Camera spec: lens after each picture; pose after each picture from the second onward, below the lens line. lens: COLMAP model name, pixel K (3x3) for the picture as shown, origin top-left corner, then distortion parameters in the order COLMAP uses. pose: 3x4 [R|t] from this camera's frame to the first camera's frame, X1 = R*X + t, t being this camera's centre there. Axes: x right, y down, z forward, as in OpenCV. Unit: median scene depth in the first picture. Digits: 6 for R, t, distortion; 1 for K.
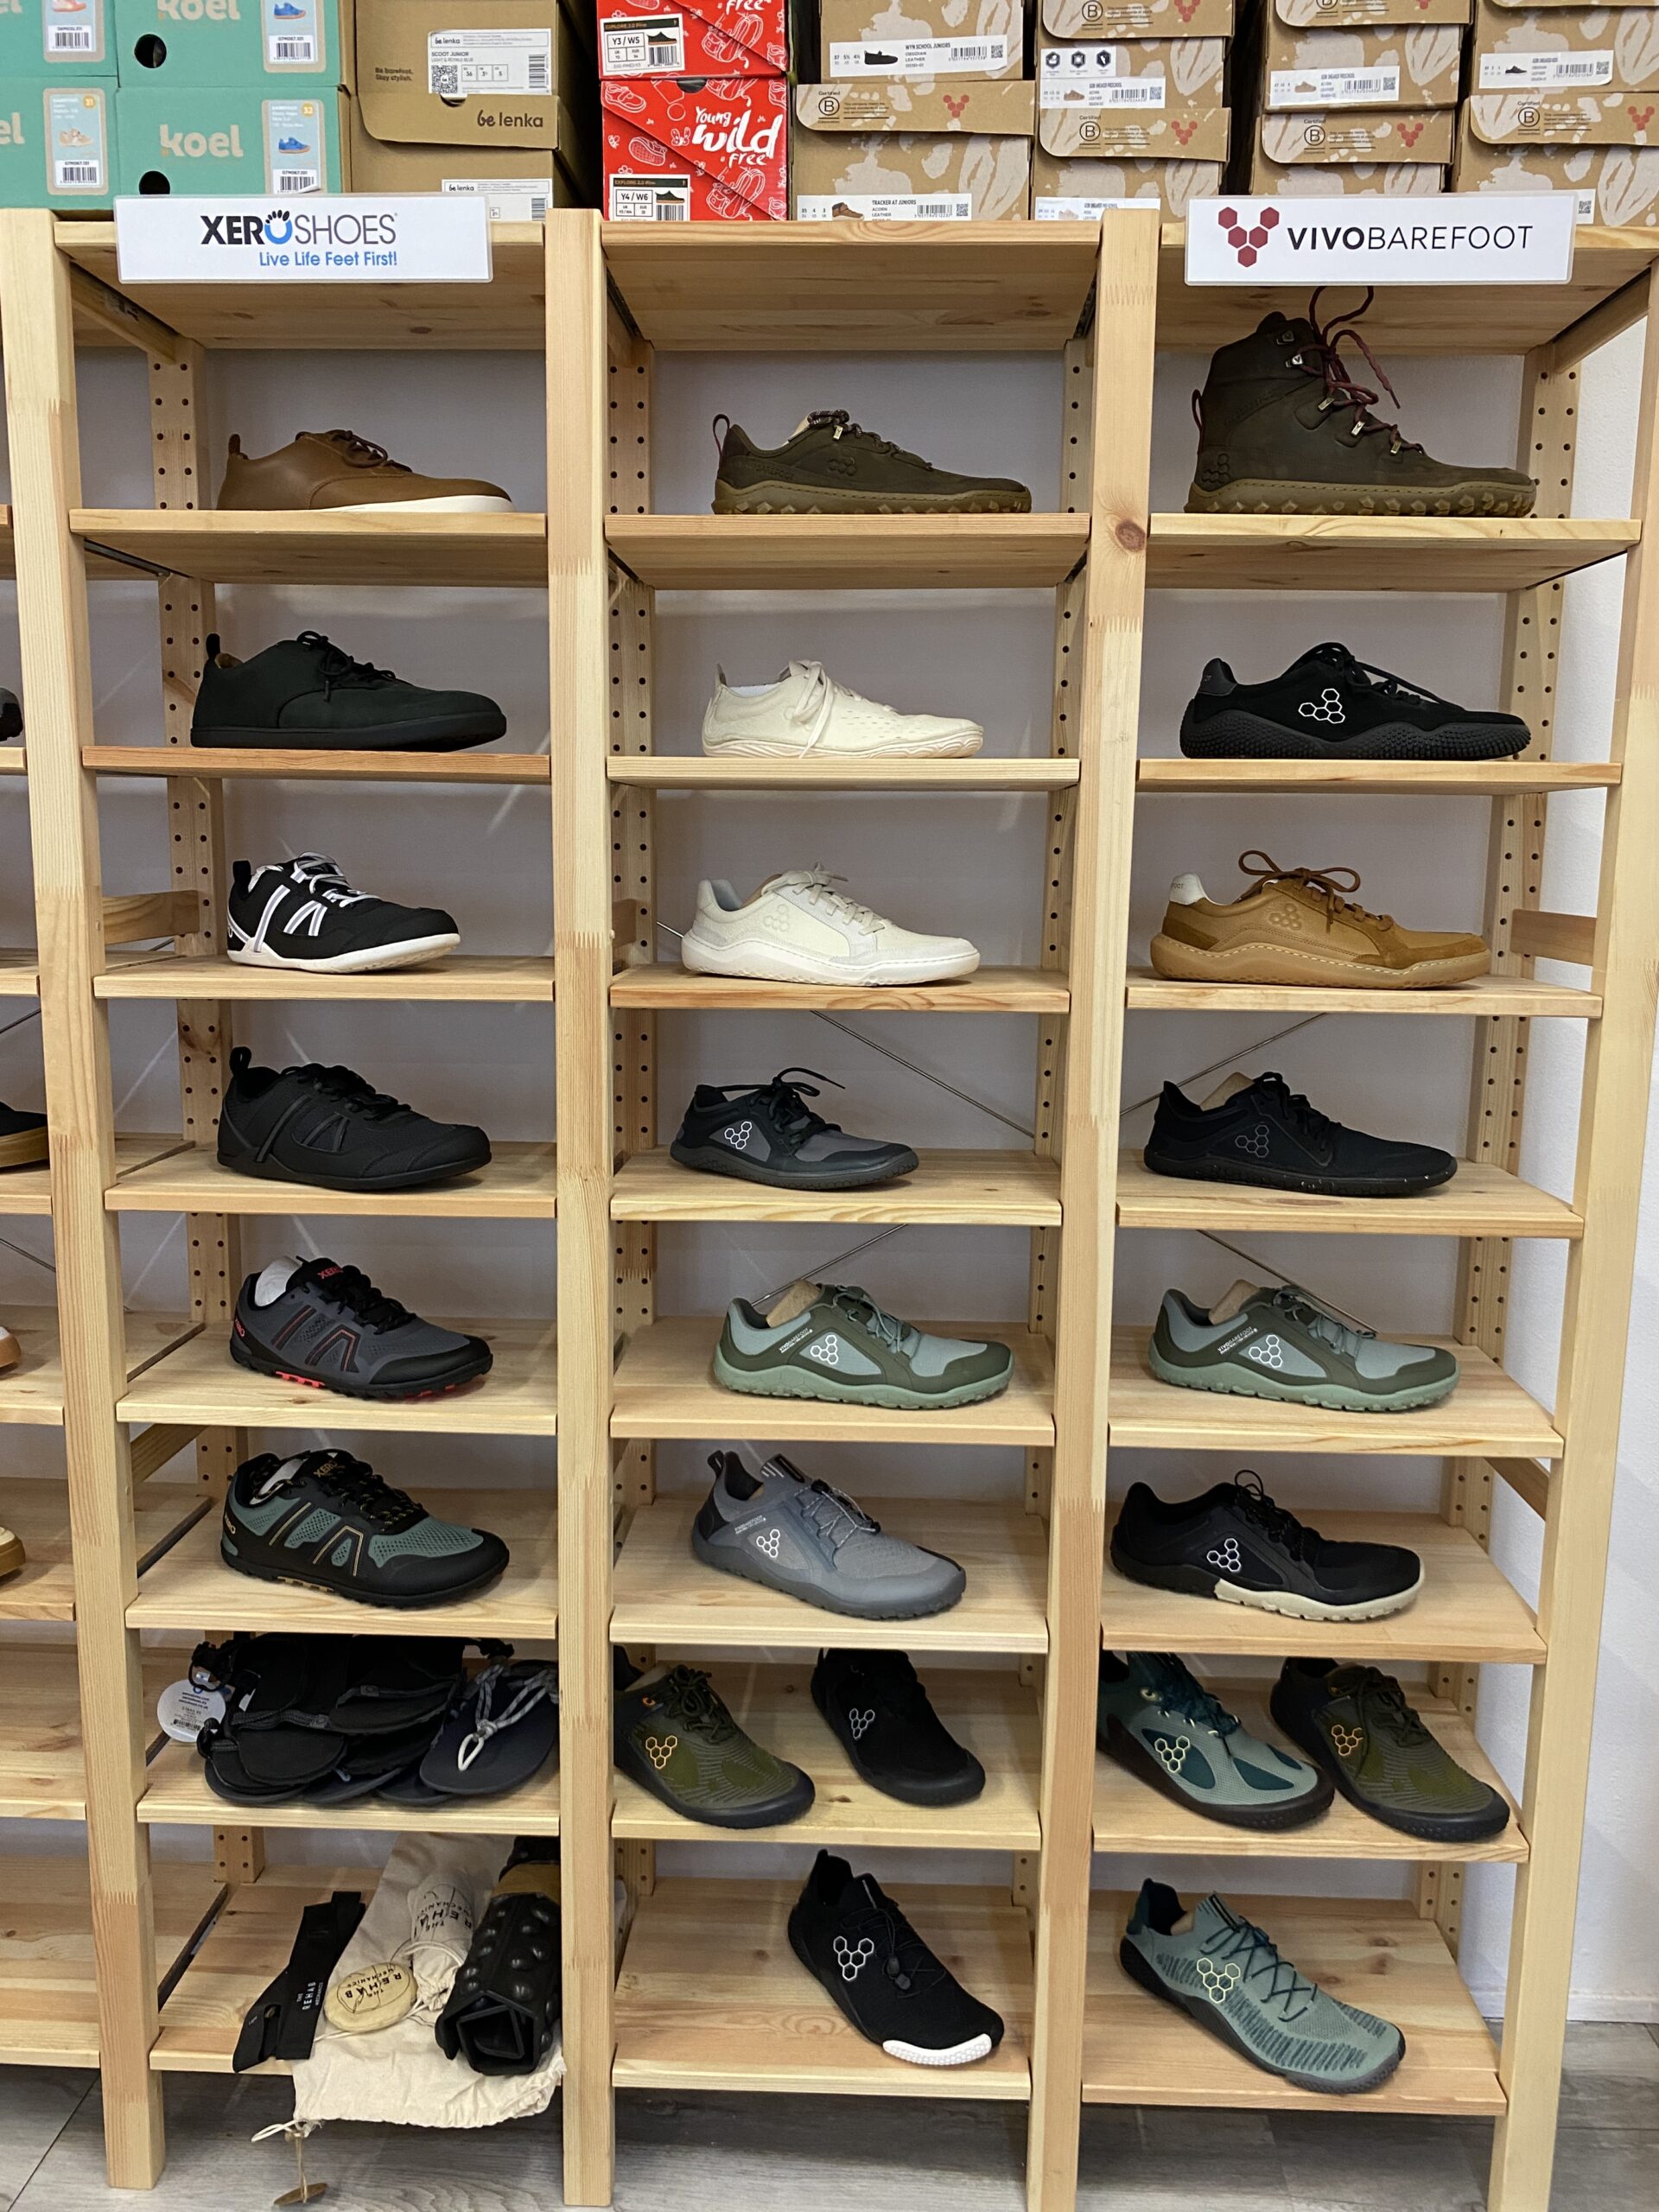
lens RADIAL K [[1646.4, 0, 829.5], [0, 1646.4, 1106.0], [0, 0, 1]] dist [0.043802, -0.054249]
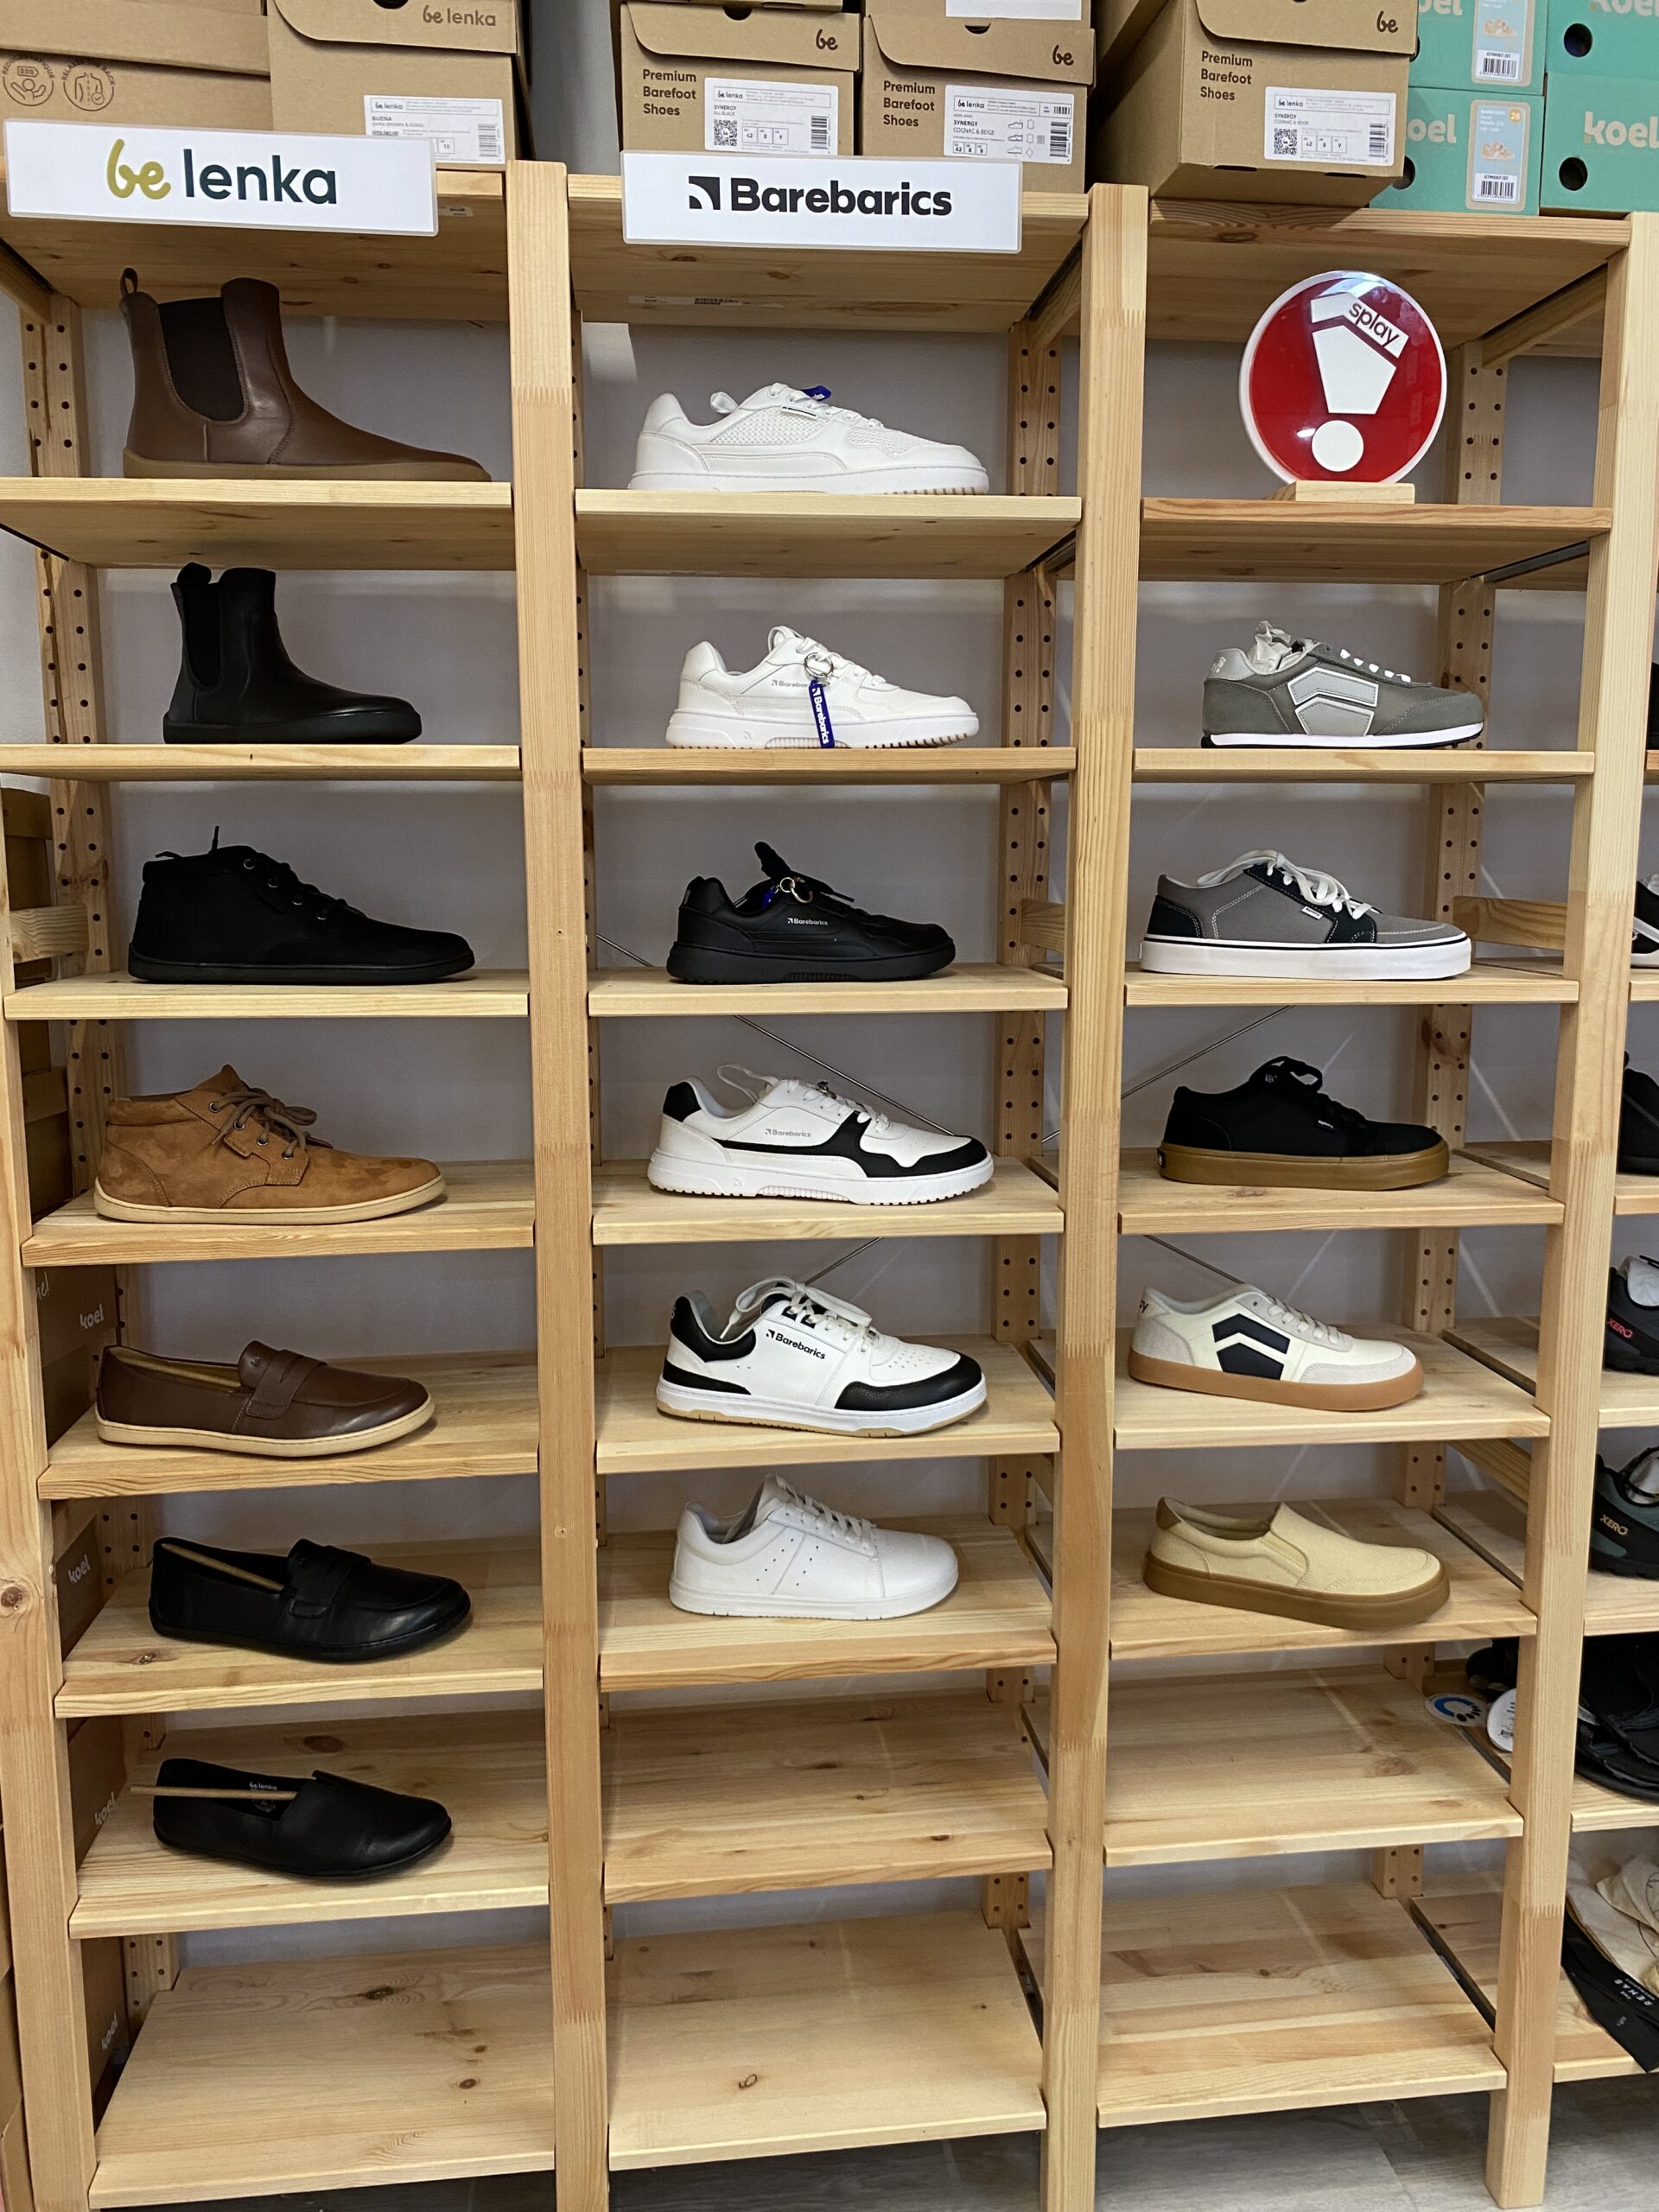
lens RADIAL K [[1727.2, 0, 817.6], [0, 1727.2, 1115.2], [0, 0, 1]] dist [0.041241, 0.005675]
pose [[0.988819, -0.036358, 0.144620, -1.039569], [0.036182, 0.999338, 0.003851, -0.018291], [-0.144665, 0.001425, 0.989480, 0.032740]]
